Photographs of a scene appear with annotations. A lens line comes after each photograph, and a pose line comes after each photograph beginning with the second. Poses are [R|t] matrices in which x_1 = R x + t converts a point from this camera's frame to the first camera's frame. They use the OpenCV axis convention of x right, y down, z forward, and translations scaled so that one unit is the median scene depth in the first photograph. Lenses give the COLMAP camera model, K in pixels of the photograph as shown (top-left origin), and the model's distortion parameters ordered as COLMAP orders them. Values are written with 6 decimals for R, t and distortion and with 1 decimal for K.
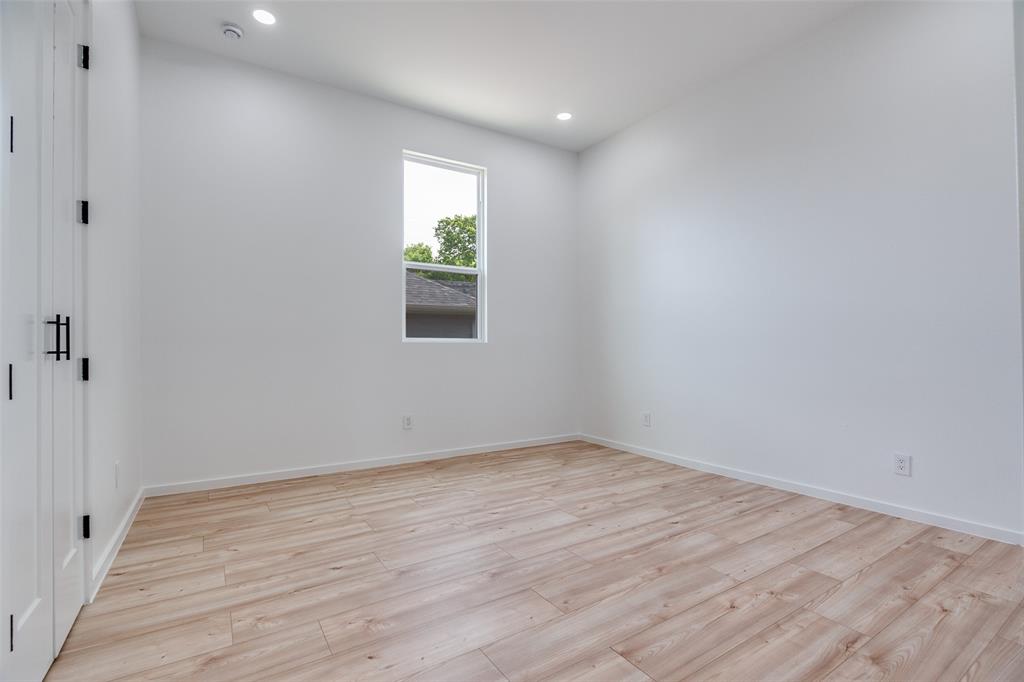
lens RADIAL K [[472.2, 0, 521.1], [0, 472.2, 344.3], [0, 0, 1]] dist [-0.013995, 0.004579]
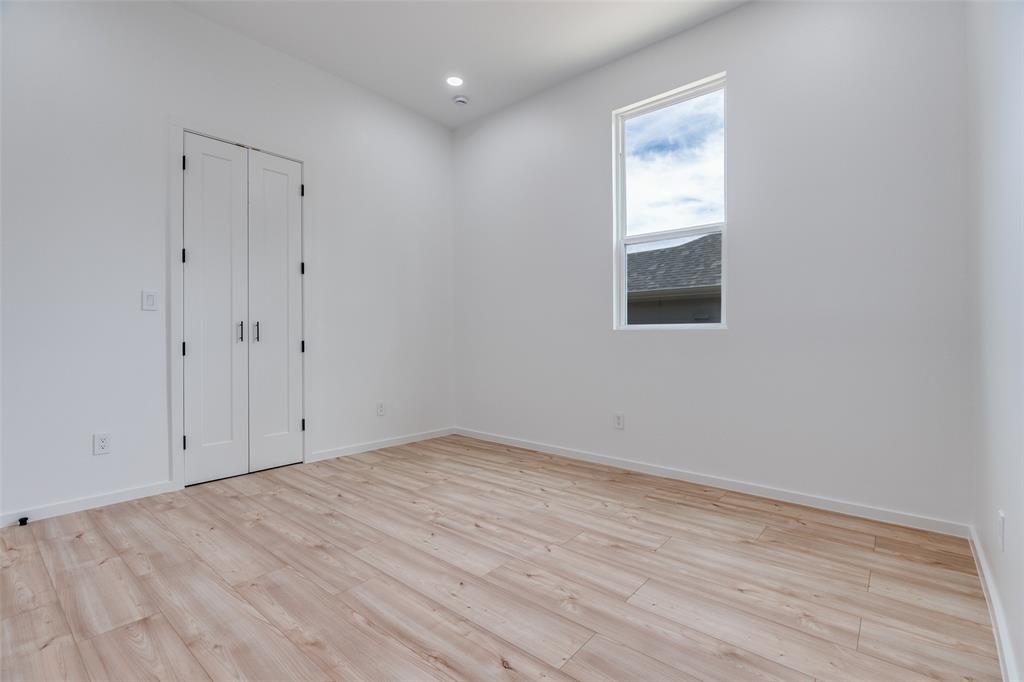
lens RADIAL K [[472.2, 0, 502.1], [0, 472.2, 339.6], [0, 0, 1]] dist [-0.013995, 0.004579]
pose [[0.272733, 0.010563, -0.962032, 0.734157], [0.004422, 0.999915, 0.012233, 0.002254], [0.962080, -0.007590, 0.272663, 0.748699]]
